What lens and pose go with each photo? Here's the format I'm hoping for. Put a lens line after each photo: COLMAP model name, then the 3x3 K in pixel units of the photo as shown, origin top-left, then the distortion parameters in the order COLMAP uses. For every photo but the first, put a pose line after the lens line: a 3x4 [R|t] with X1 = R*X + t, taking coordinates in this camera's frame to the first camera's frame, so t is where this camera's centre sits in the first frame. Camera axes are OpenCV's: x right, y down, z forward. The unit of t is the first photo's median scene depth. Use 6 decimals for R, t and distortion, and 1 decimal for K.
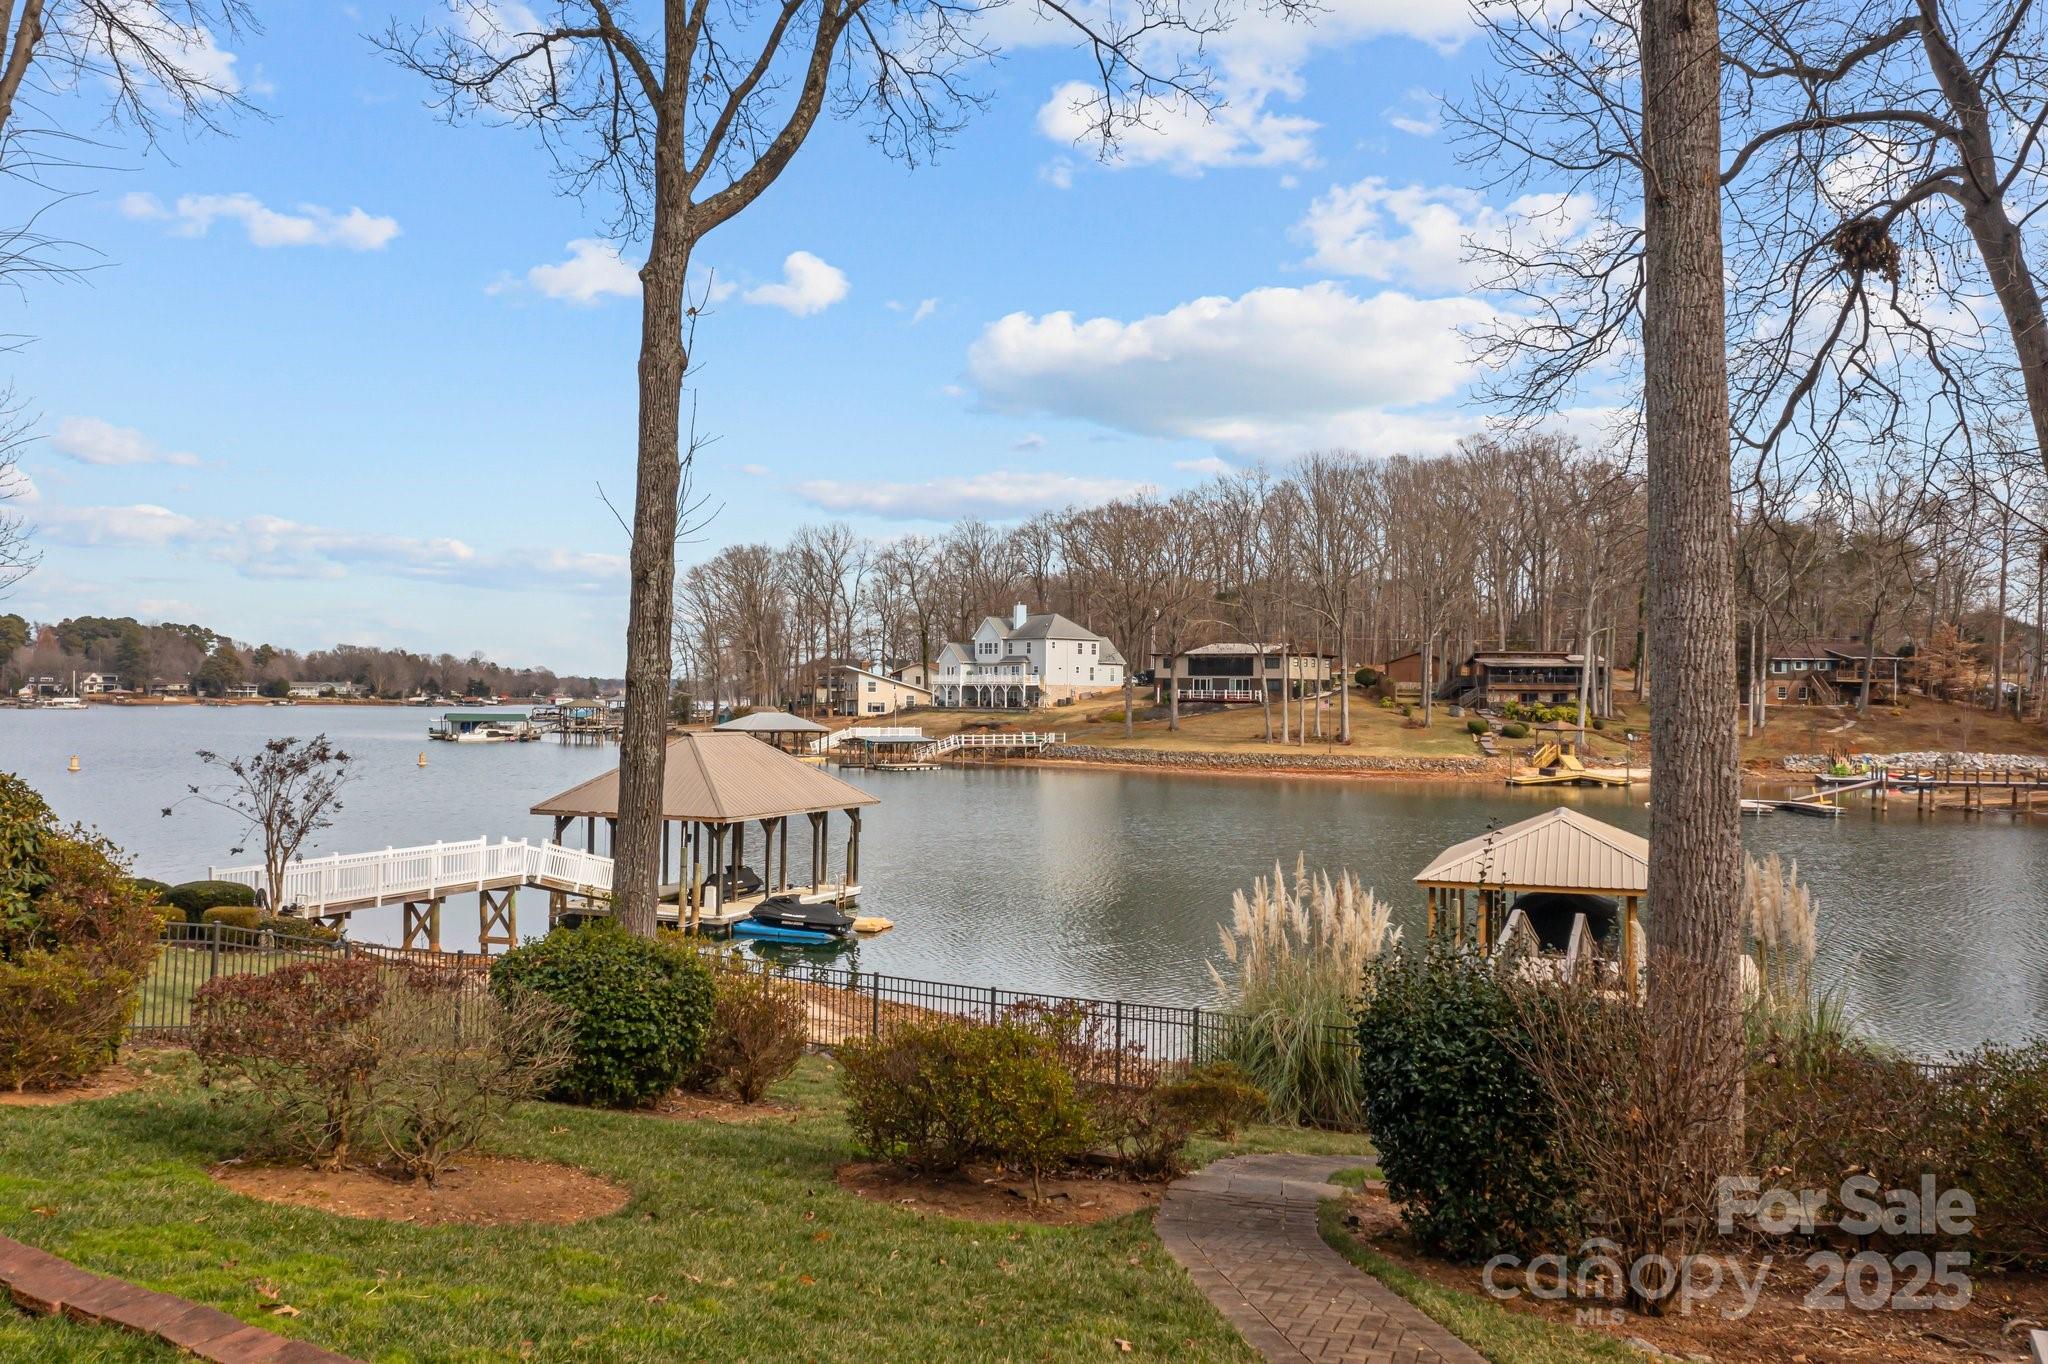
lens RADIAL K [[1623.4, 0, 1019.8], [0, 1623.4, 684.1], [0, 0, 1]] dist [-0.011907, -0.000077]
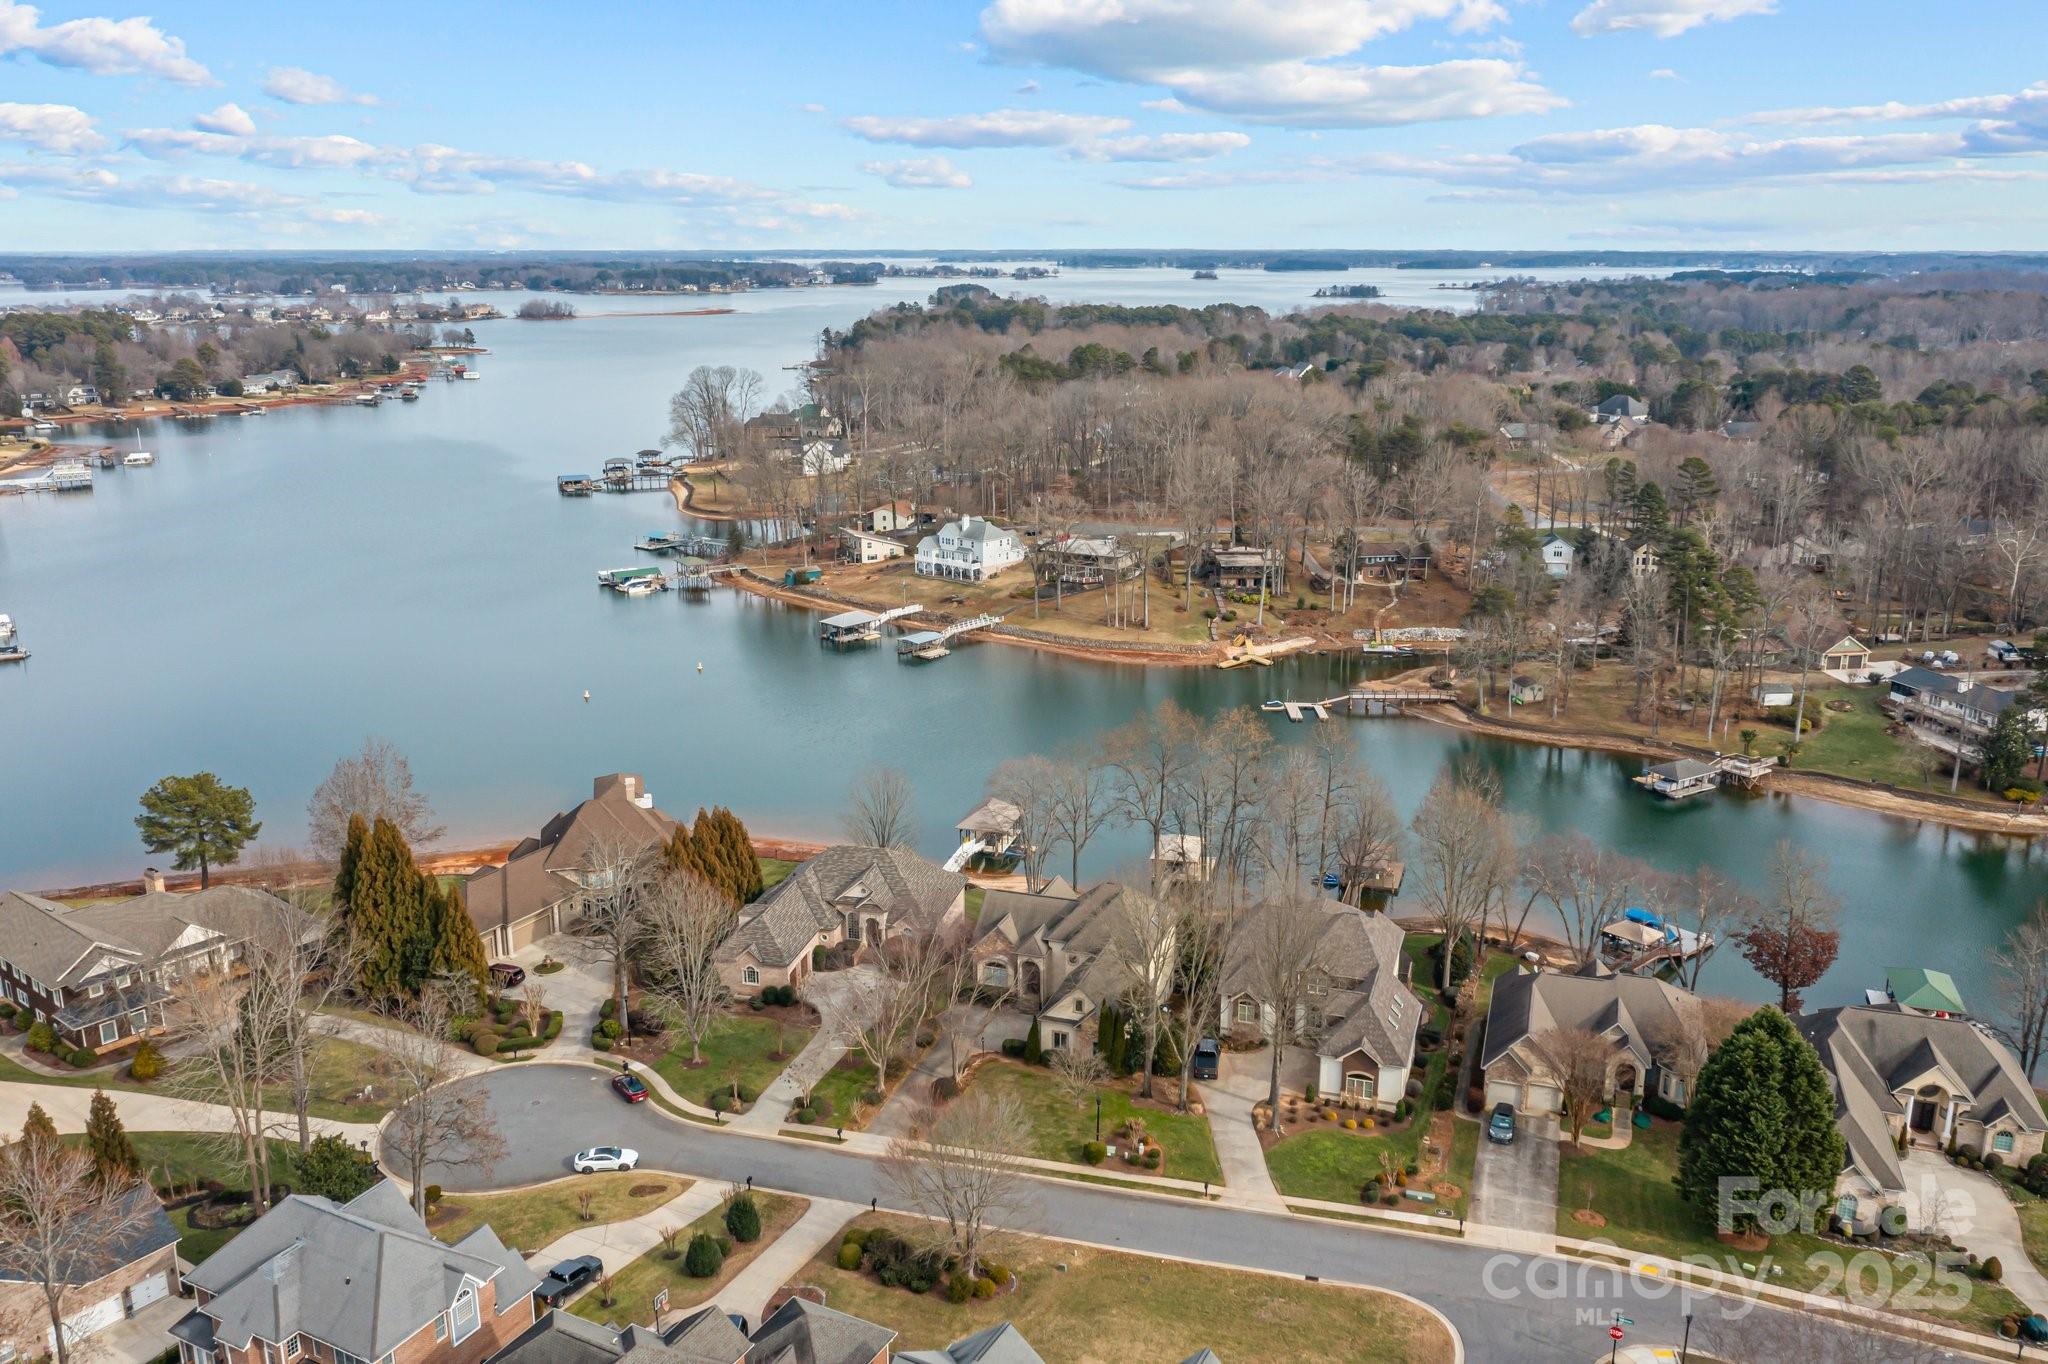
lens RADIAL K [[1623.4, 0, 1016.6], [0, 1623.4, 671.1], [0, 0, 1]] dist [-0.011907, -0.000077]
pose [[0.993485, -0.040534, 0.106513, -0.140827], [0.011185, 0.964777, 0.262830, -0.353964], [-0.113415, -0.259927, 0.958945, -0.744988]]
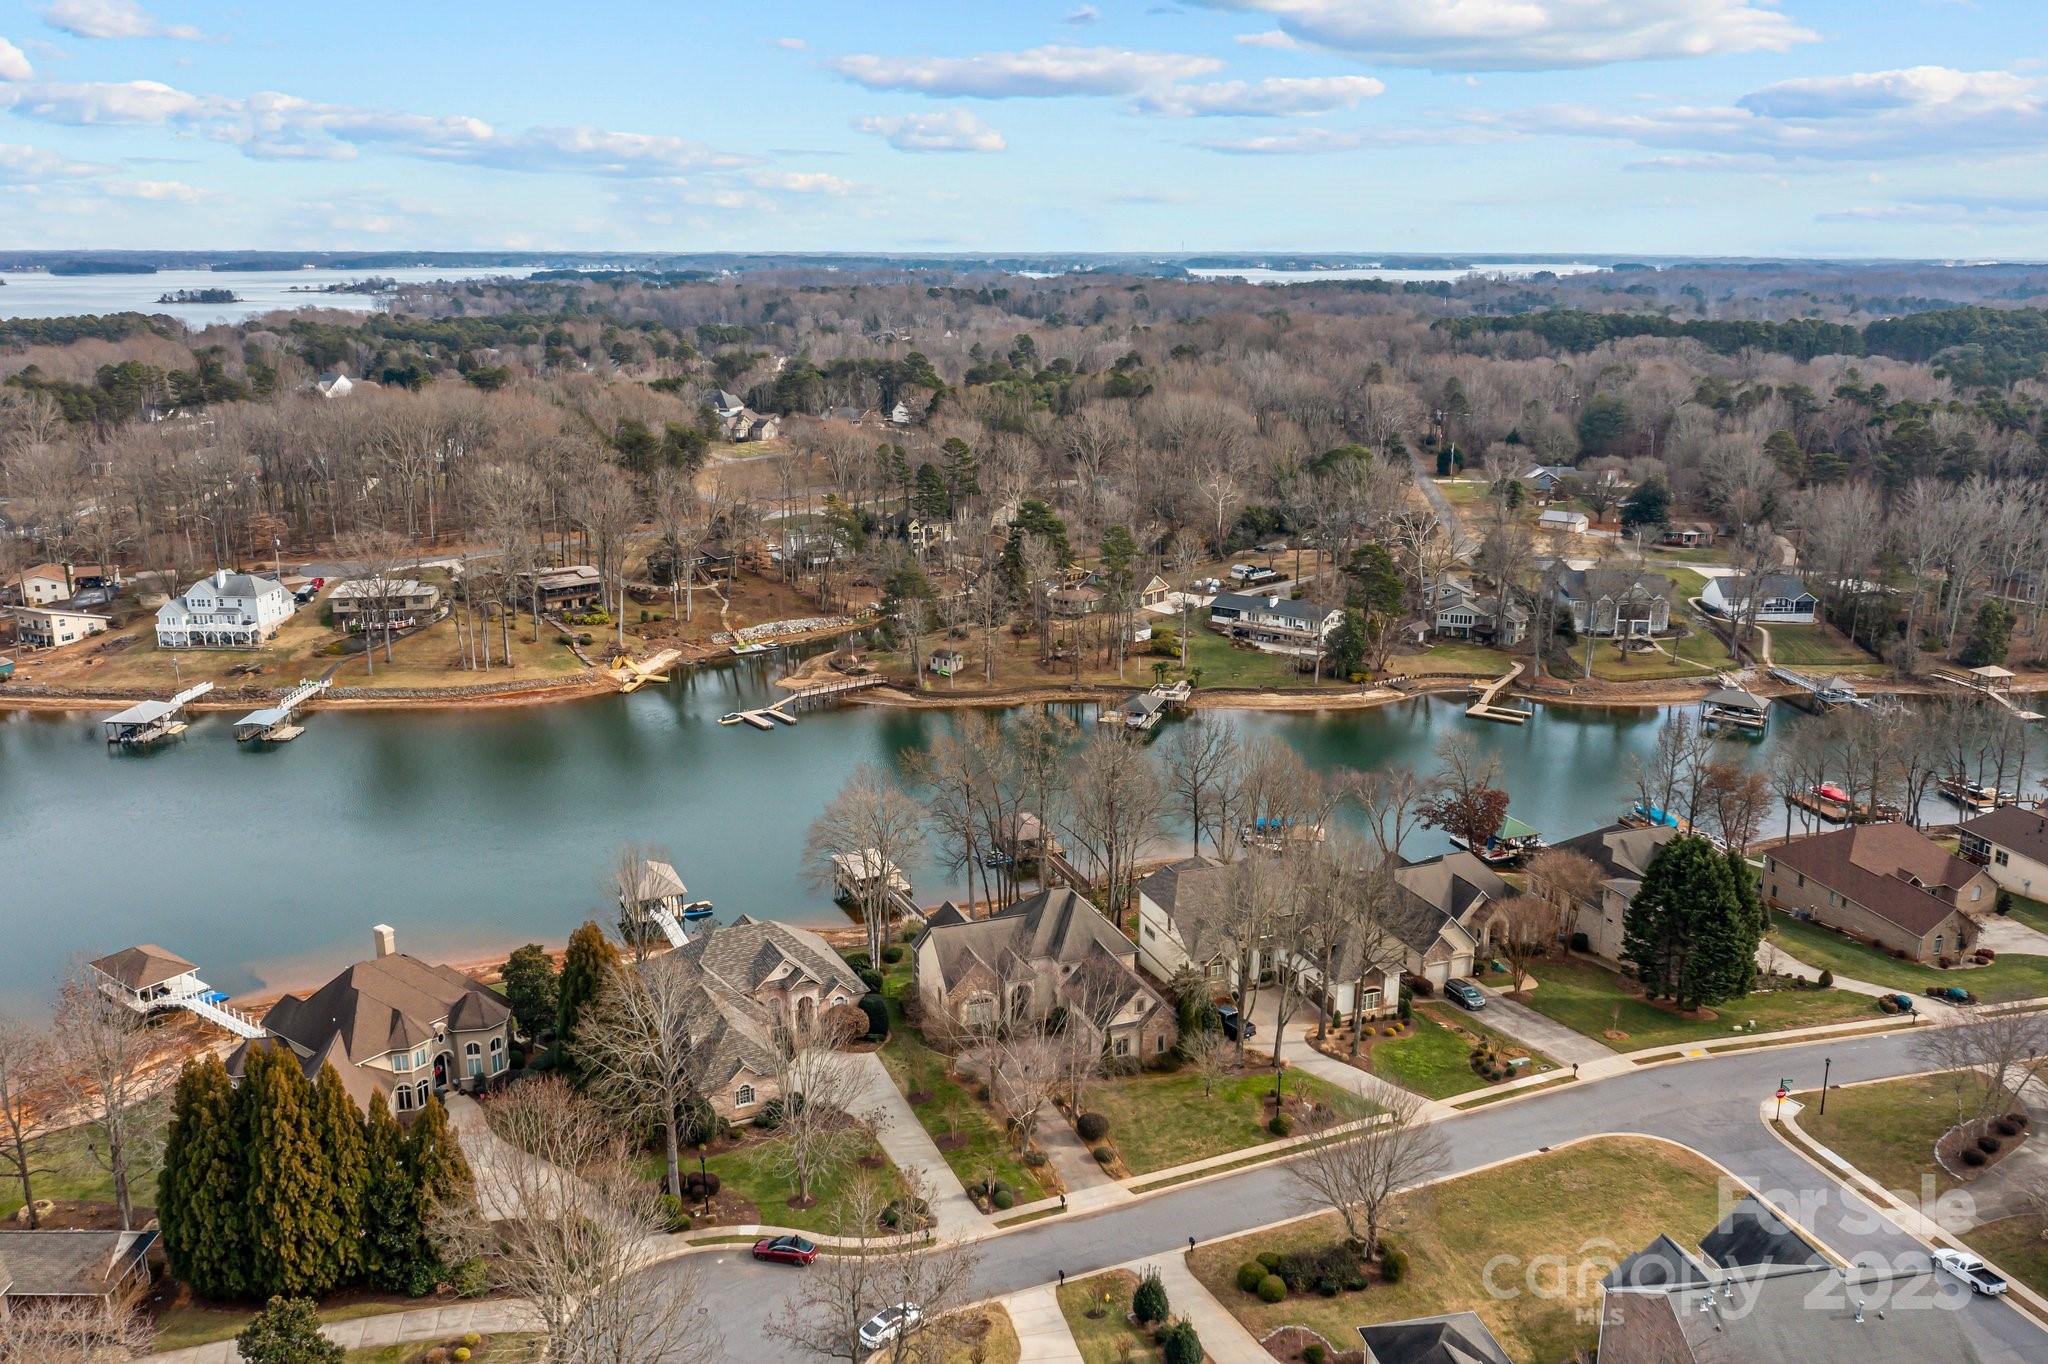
lens RADIAL K [[1623.4, 0, 1024.4], [0, 1623.4, 681.4], [0, 0, 1]] dist [-0.011907, -0.000077]
pose [[0.692129, -0.194191, 0.695160, -0.539009], [-0.002457, 0.962487, 0.271315, -0.355632], [-0.721770, -0.189493, 0.665688, -0.519471]]
